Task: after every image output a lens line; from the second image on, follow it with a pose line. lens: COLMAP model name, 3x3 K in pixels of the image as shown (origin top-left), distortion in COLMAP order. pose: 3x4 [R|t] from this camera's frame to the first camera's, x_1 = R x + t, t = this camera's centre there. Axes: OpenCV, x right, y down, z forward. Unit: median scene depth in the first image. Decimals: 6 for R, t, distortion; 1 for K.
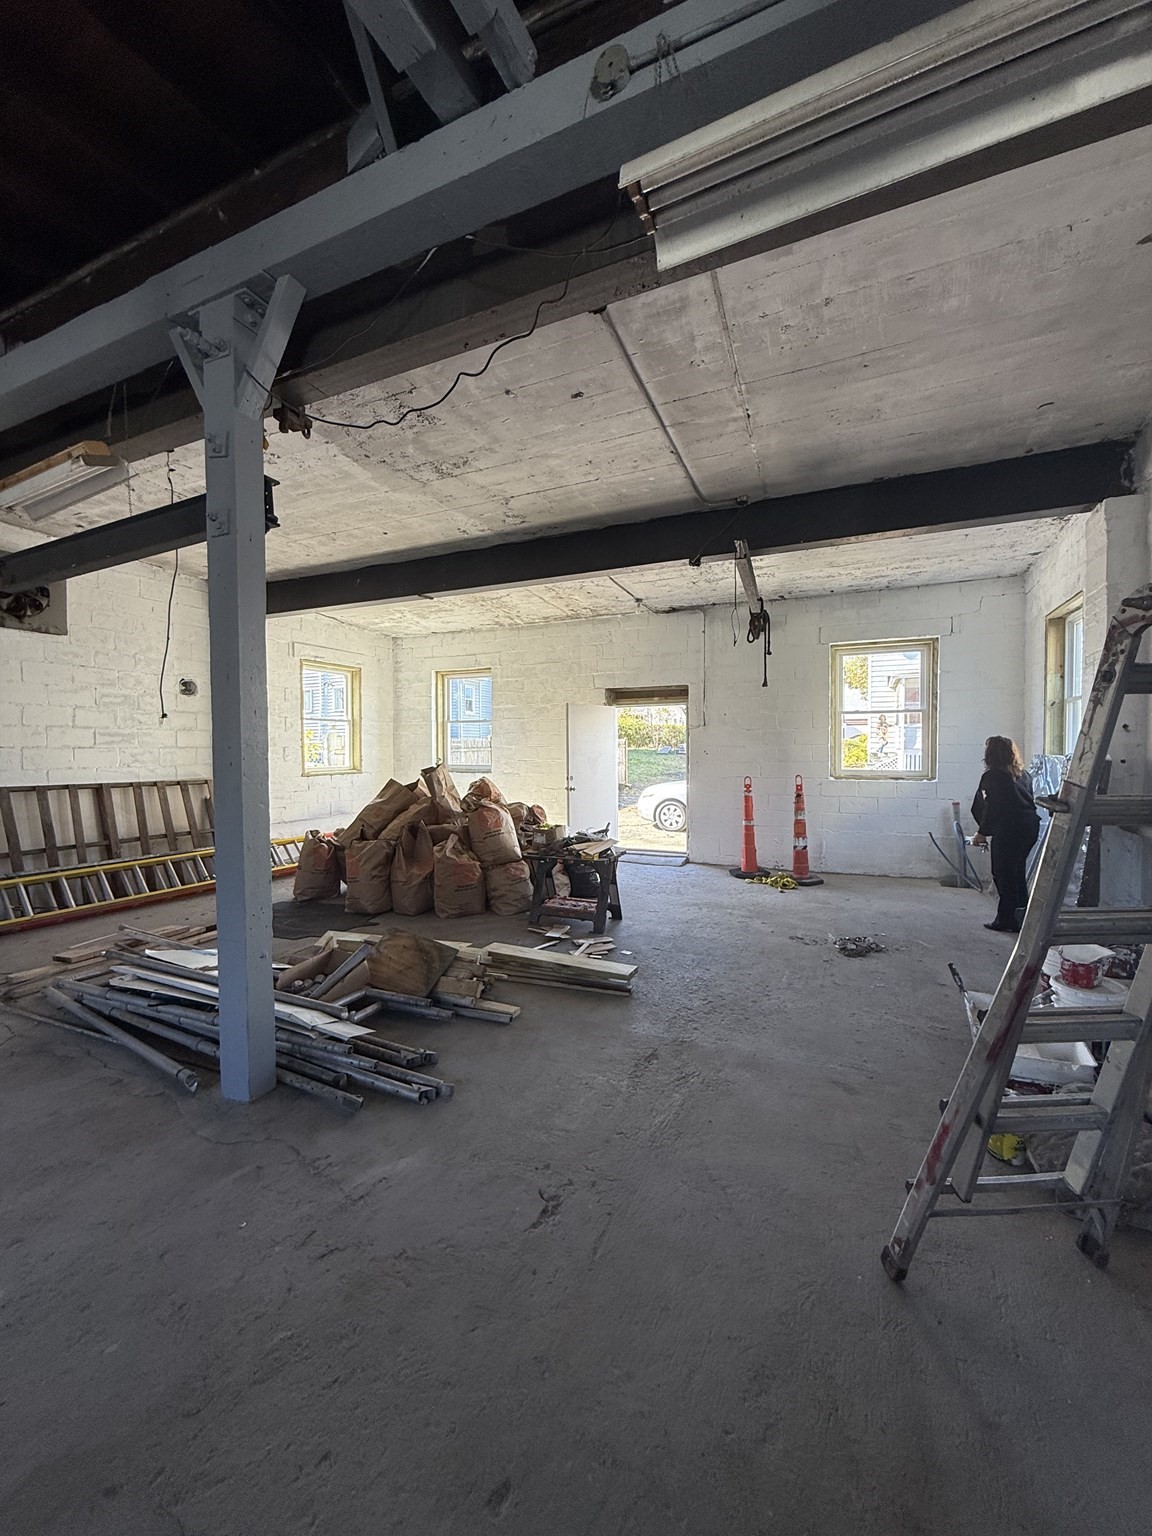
lens RADIAL K [[606.5, 0, 570.1], [0, 606.5, 763.3], [0, 0, 1]] dist [-0.002201, 0.000016]
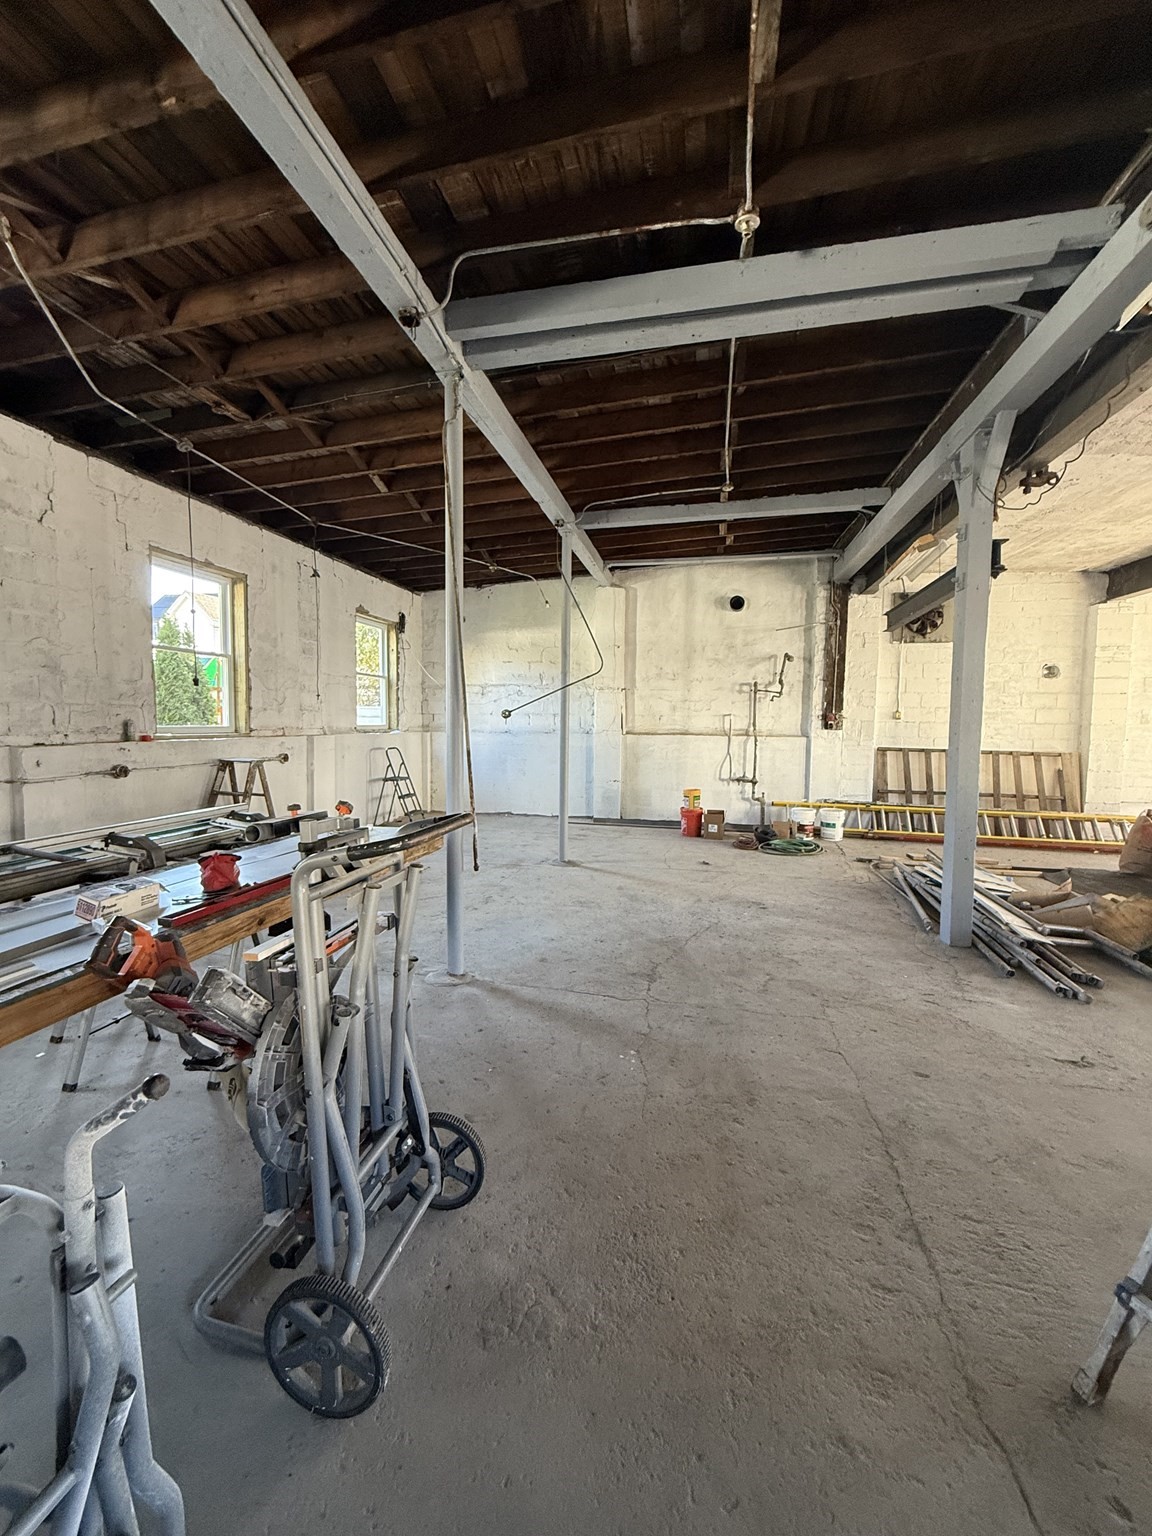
lens RADIAL K [[606.5, 0, 576.3], [0, 606.5, 762.5], [0, 0, 1]] dist [-0.002201, 0.000016]
pose [[0.221659, 0.074856, -0.972247, 0.711410], [-0.038162, 0.996951, 0.068058, 0.007302], [0.974377, 0.022018, 0.223840, -0.303249]]
